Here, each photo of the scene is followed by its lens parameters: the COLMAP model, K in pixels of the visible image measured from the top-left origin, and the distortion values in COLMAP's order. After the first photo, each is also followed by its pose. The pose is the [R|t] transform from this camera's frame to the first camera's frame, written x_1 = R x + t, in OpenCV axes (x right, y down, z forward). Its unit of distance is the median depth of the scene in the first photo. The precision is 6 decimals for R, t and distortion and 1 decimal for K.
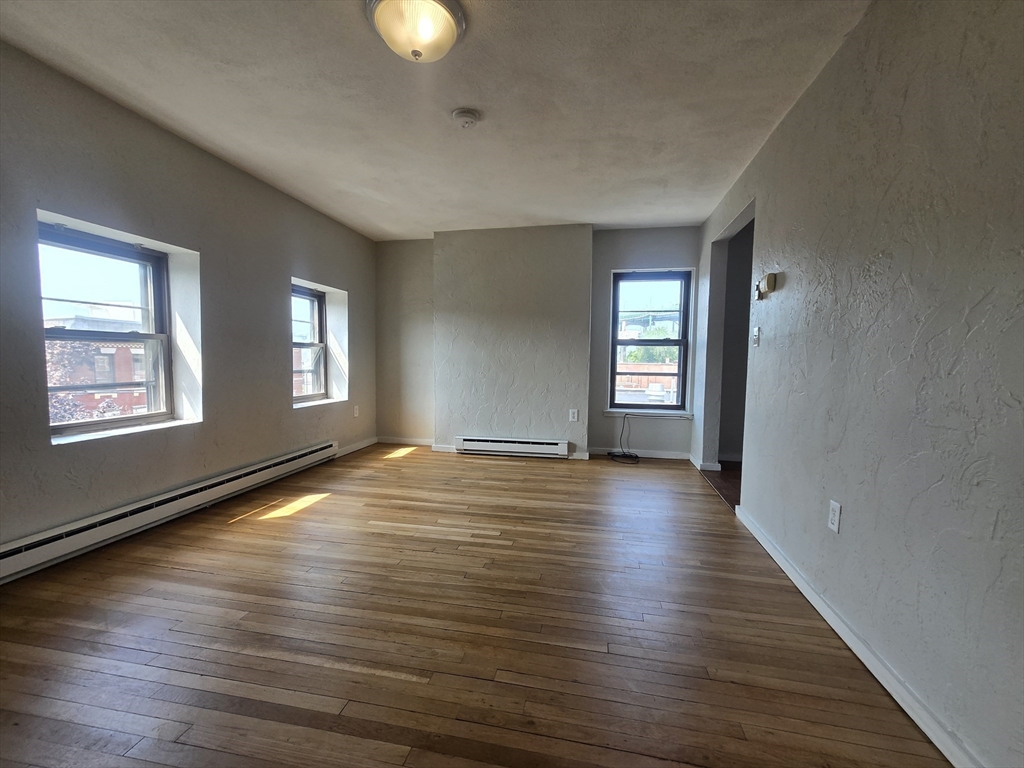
lens RADIAL K [[430.8, 0, 508.8], [0, 430.8, 392.8], [0, 0, 1]] dist [0.004880, -0.000571]
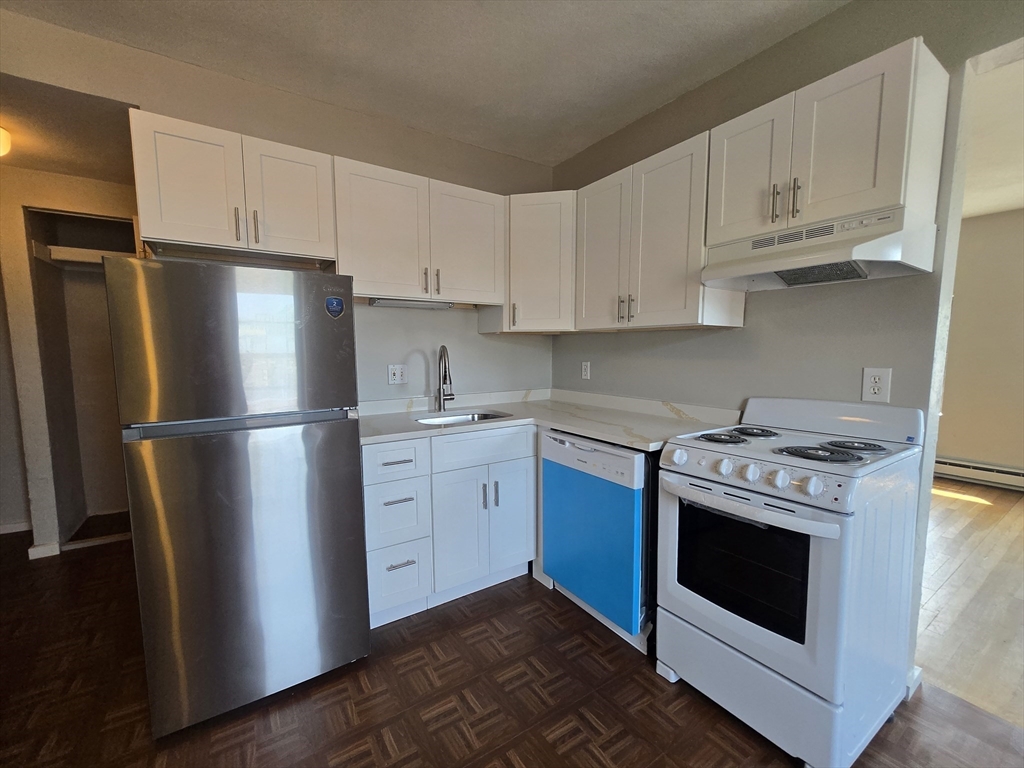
lens RADIAL K [[430.8, 0, 508.5], [0, 430.8, 391.5], [0, 0, 1]] dist [0.004880, -0.000571]
pose [[-0.701779, 0.061184, -0.709763, 1.269404], [-0.062371, 0.987203, 0.146769, -0.130007], [0.709659, 0.147268, -0.688982, 0.964077]]
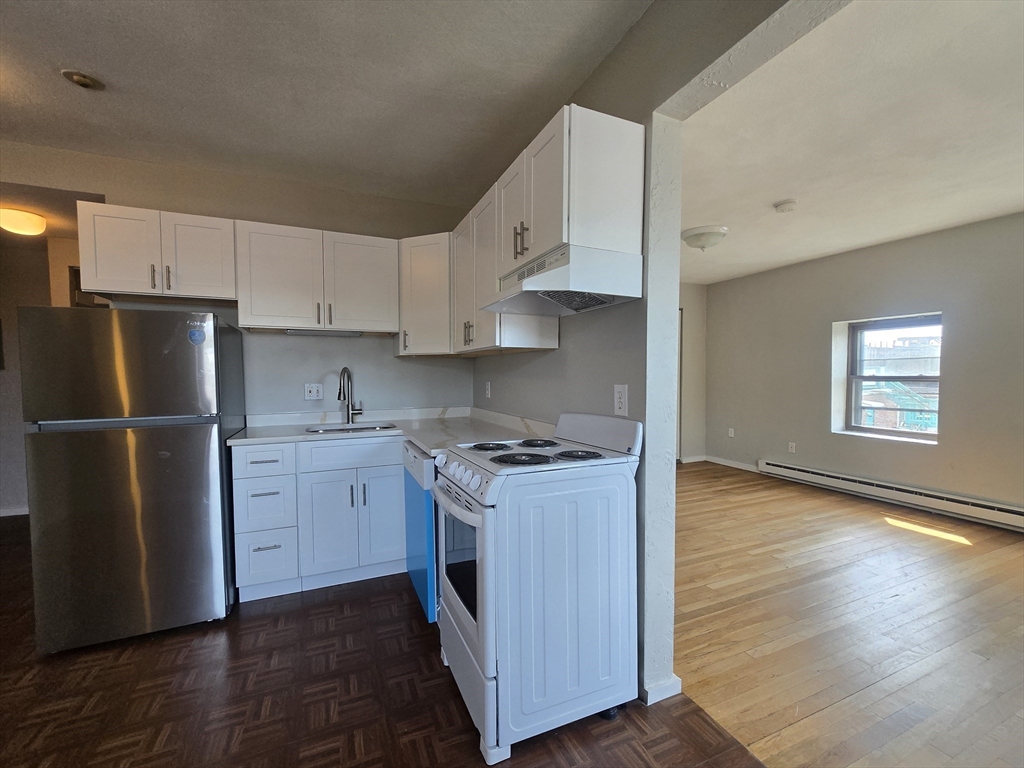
lens RADIAL K [[430.8, 0, 512.1], [0, 430.8, 390.6], [0, 0, 1]] dist [0.004880, -0.000571]
pose [[-0.815009, 0.014670, -0.579262, 1.027583], [-0.051442, 0.993900, 0.097549, -0.149130], [0.577160, 0.109302, -0.809283, 1.294813]]
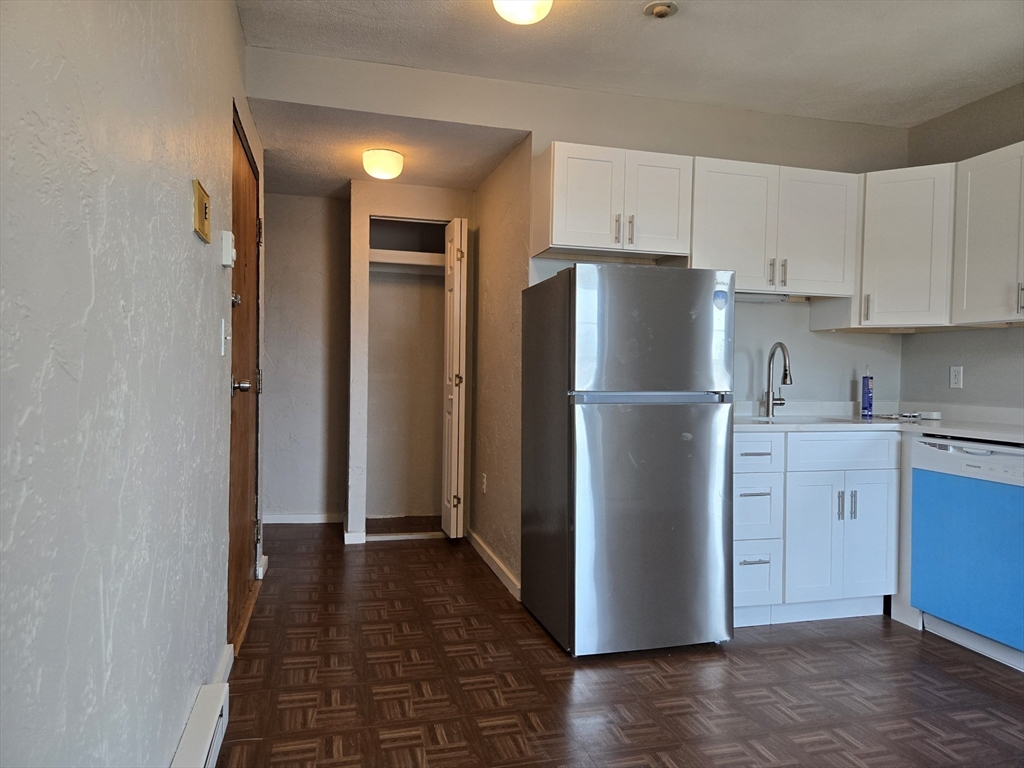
lens RADIAL K [[689.2, 0, 509.2], [0, 689.2, 386.6], [0, 0, 1]] dist [0.058868, -0.047210]
pose [[-0.886532, -0.015043, -0.462423, 1.723611], [-0.062757, 0.994144, 0.087975, -0.088665], [0.458391, 0.107013, -0.882284, 1.142750]]
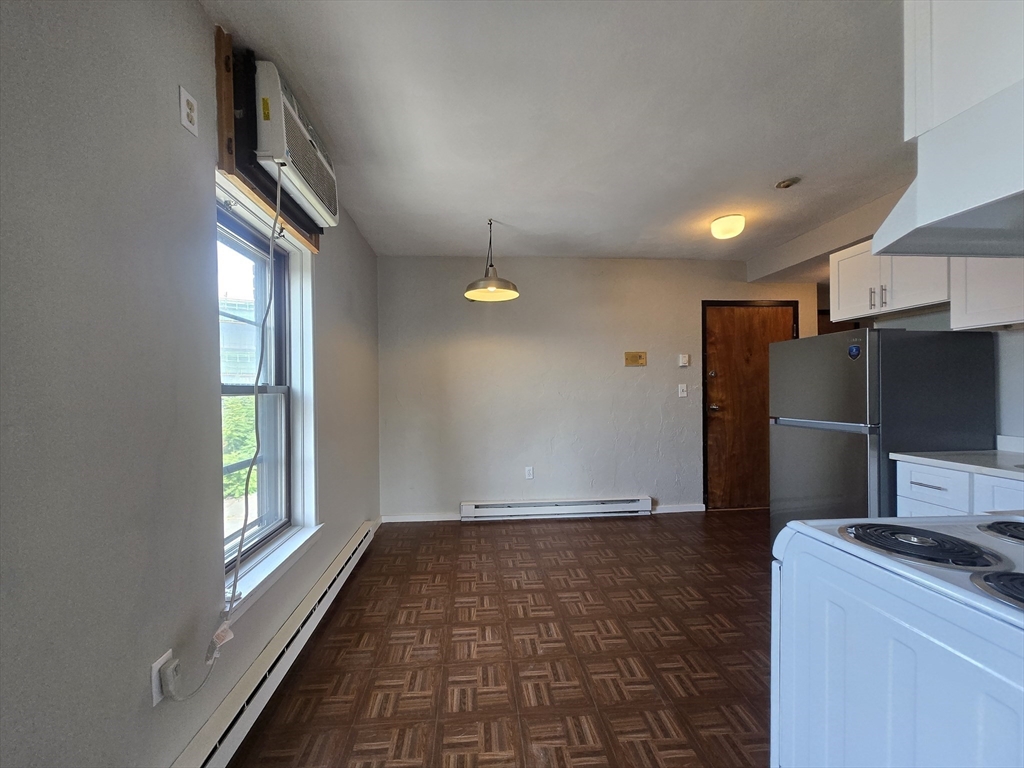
lens RADIAL K [[401.2, 0, 506.5], [0, 401.2, 391.8], [0, 0, 1]] dist [0.001341, -0.000445]
pose [[-0.293506, -0.014044, 0.955854, 0.542755], [0.088523, 0.995197, 0.041804, -0.155749], [-0.951850, 0.096885, -0.290853, 1.224523]]
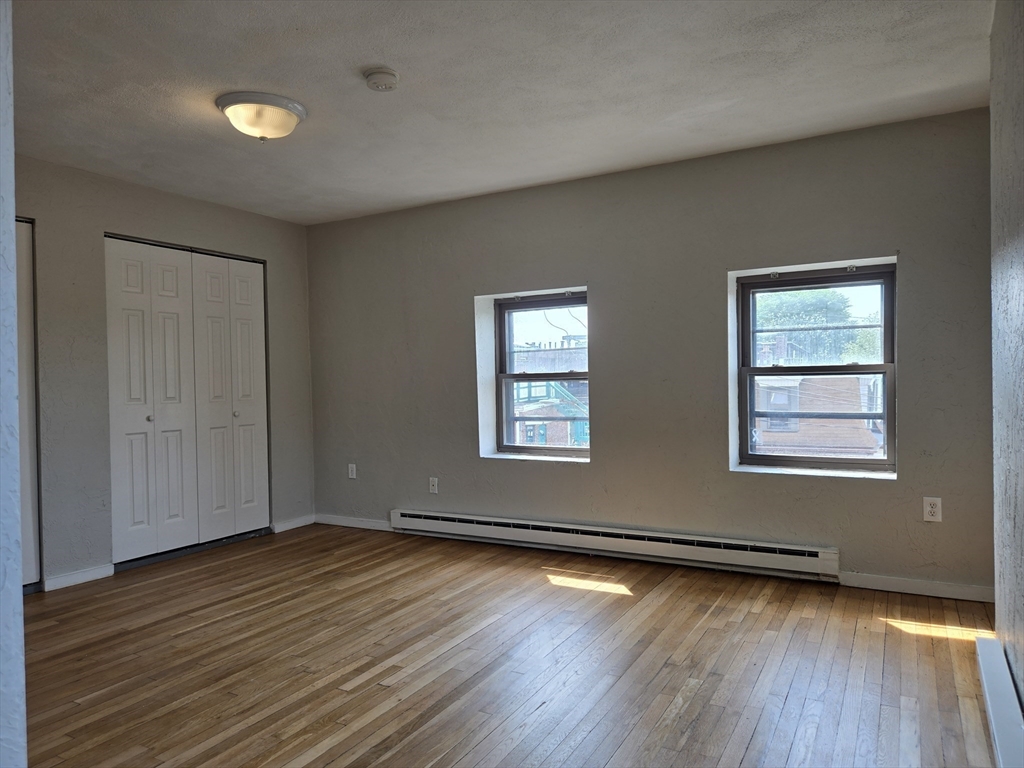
lens RADIAL K [[689.2, 0, 506.8], [0, 689.2, 388.4], [0, 0, 1]] dist [0.058868, -0.047210]
pose [[-0.310030, 0.003919, -0.950719, 0.781366], [-0.060223, 0.997902, 0.023752, -0.119804], [0.948818, 0.064619, -0.309143, 1.289252]]
